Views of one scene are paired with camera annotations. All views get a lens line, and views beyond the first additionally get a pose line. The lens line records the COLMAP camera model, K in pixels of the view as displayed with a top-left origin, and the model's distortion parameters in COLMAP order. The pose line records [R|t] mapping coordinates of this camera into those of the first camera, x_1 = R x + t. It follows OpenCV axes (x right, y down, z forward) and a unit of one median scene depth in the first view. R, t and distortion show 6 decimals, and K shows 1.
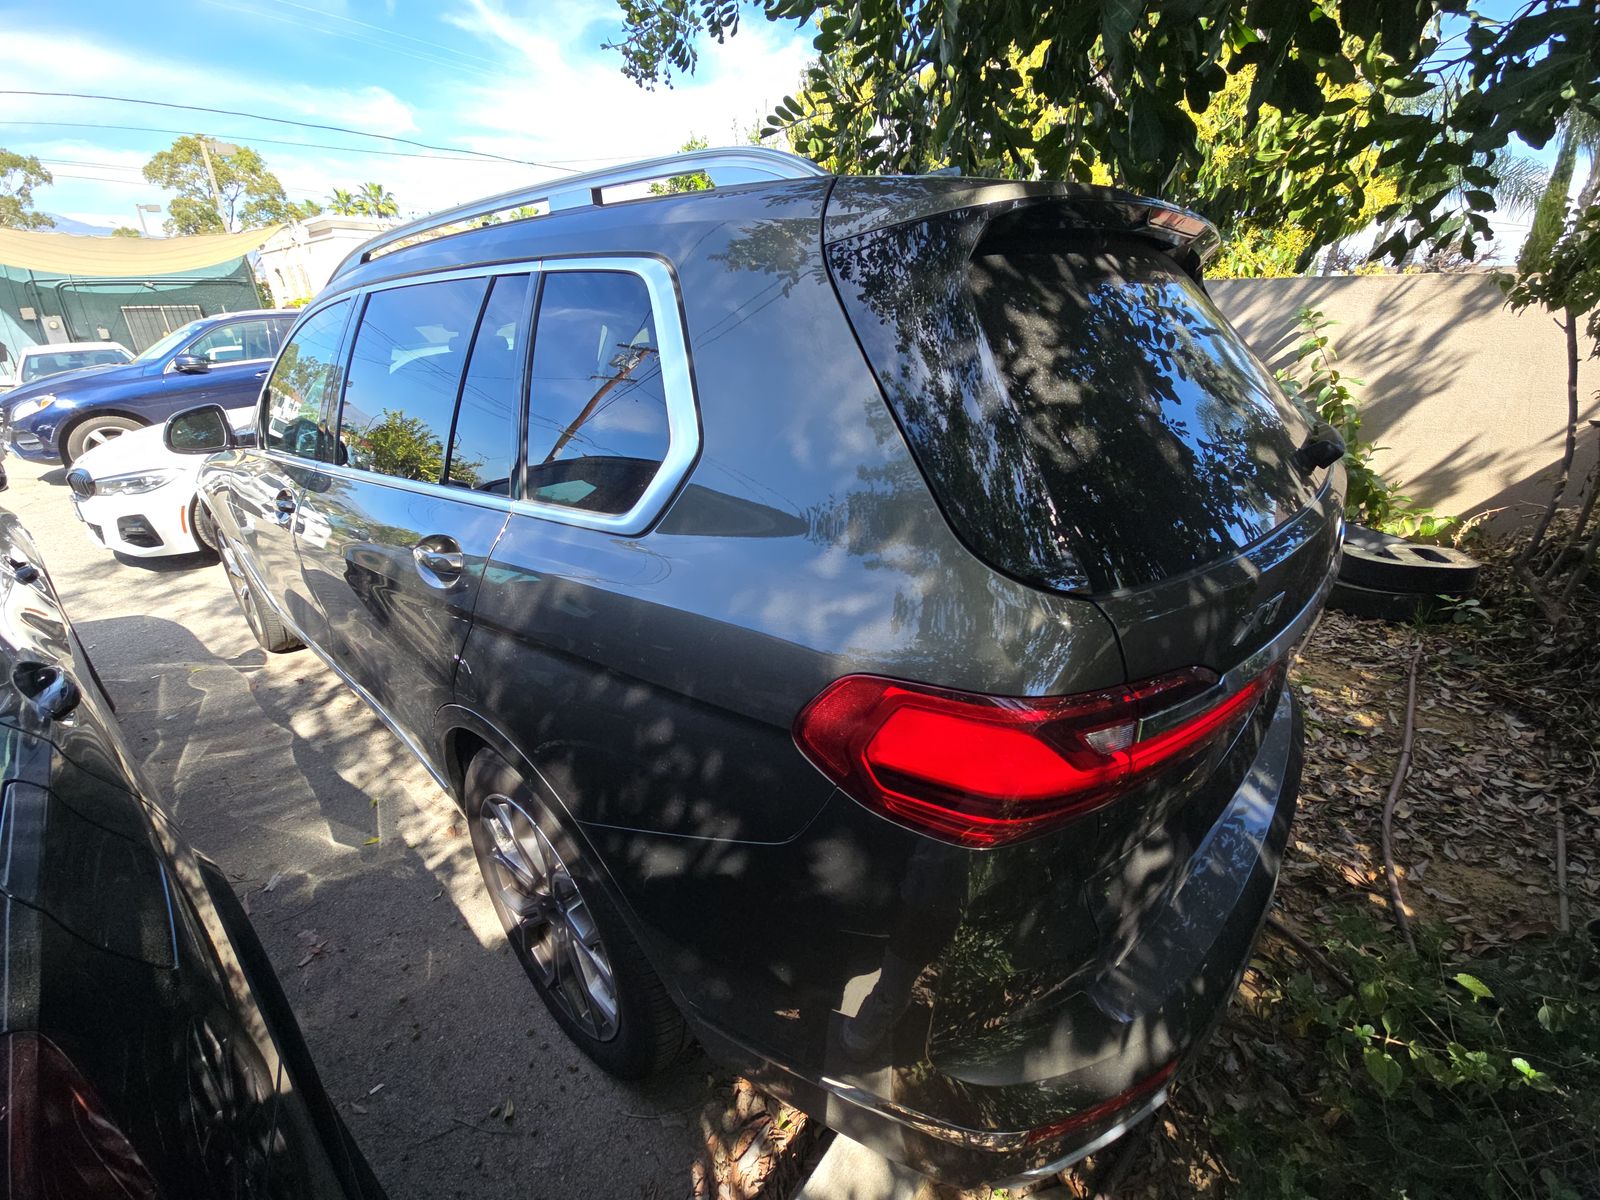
lens RADIAL K [[645.5, 0, 800.0], [0, 645.5, 600.0], [0, 0, 1]] dist [-0.001783, -0.000673]
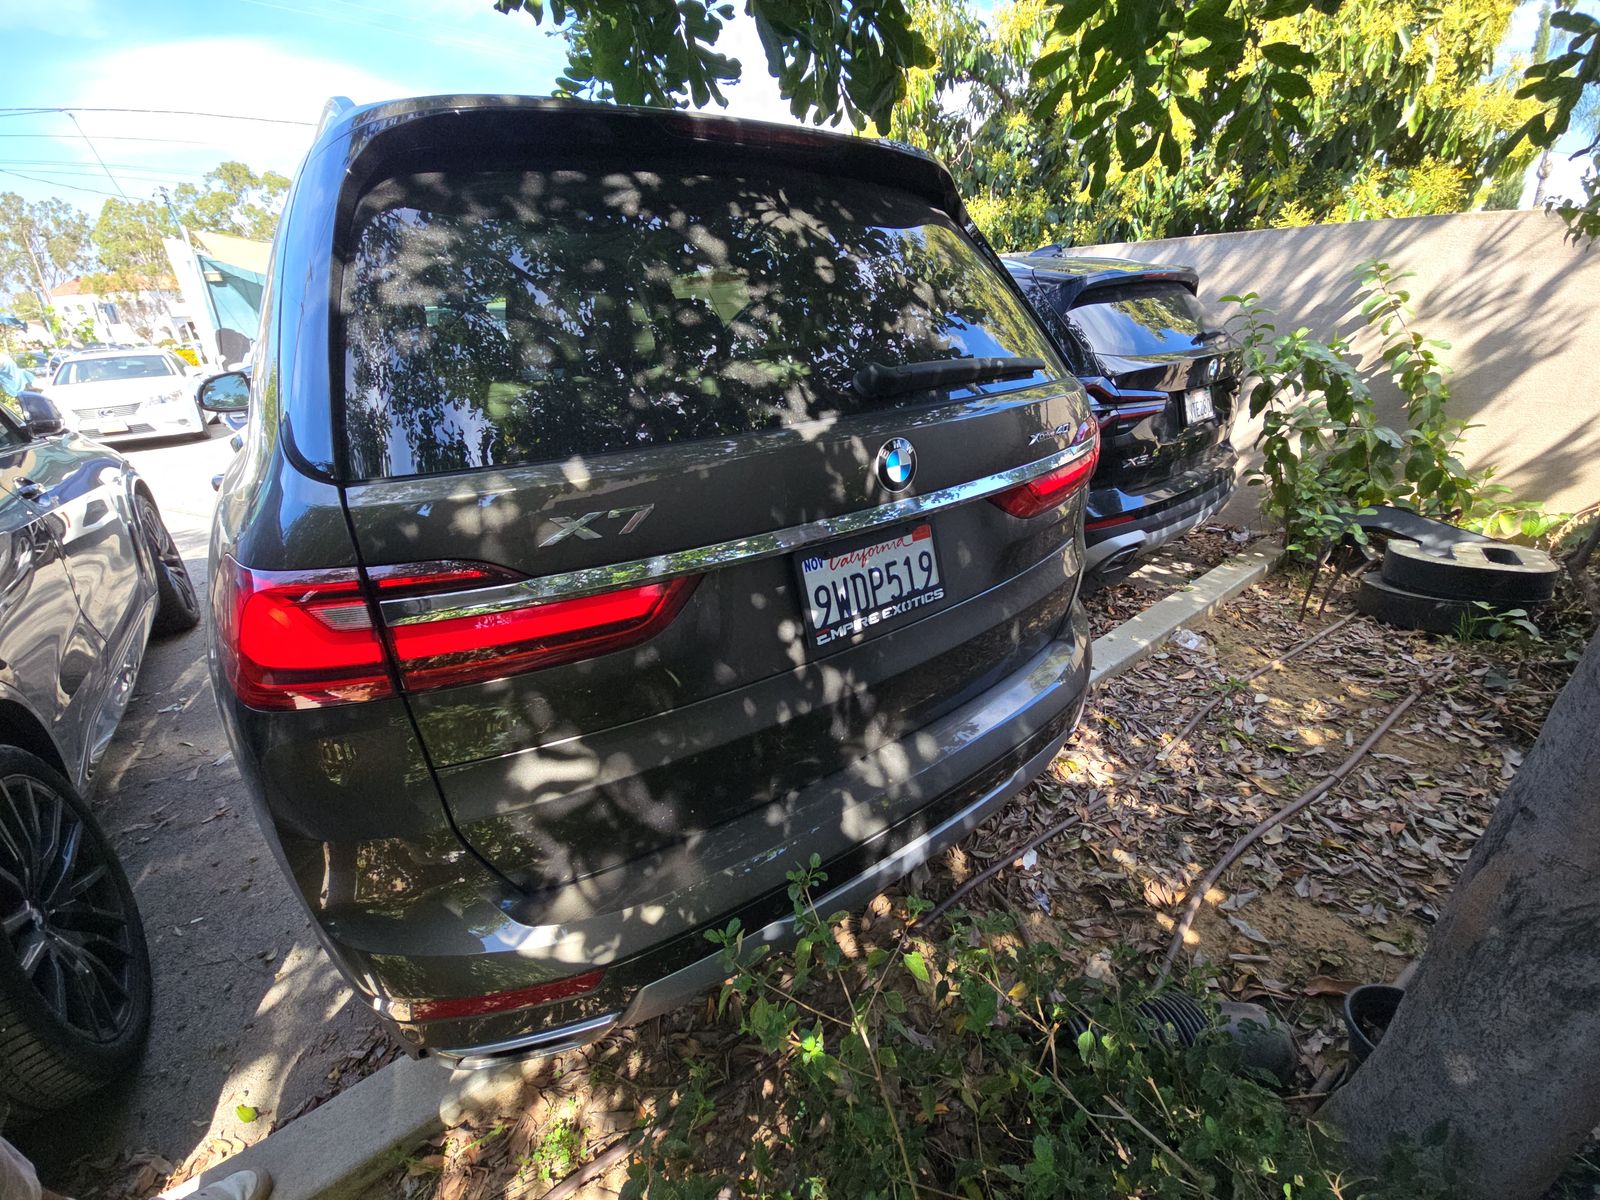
lens RADIAL K [[626.4, 0, 778.8], [0, 626.4, 598.8], [0, 0, 1]] dist [0.038370, -0.020226]
pose [[0.974182, 0.066049, -0.215886, 0.251420], [-0.062271, 0.997764, 0.024265, 0.019377], [0.217006, -0.010195, 0.976117, 0.023402]]
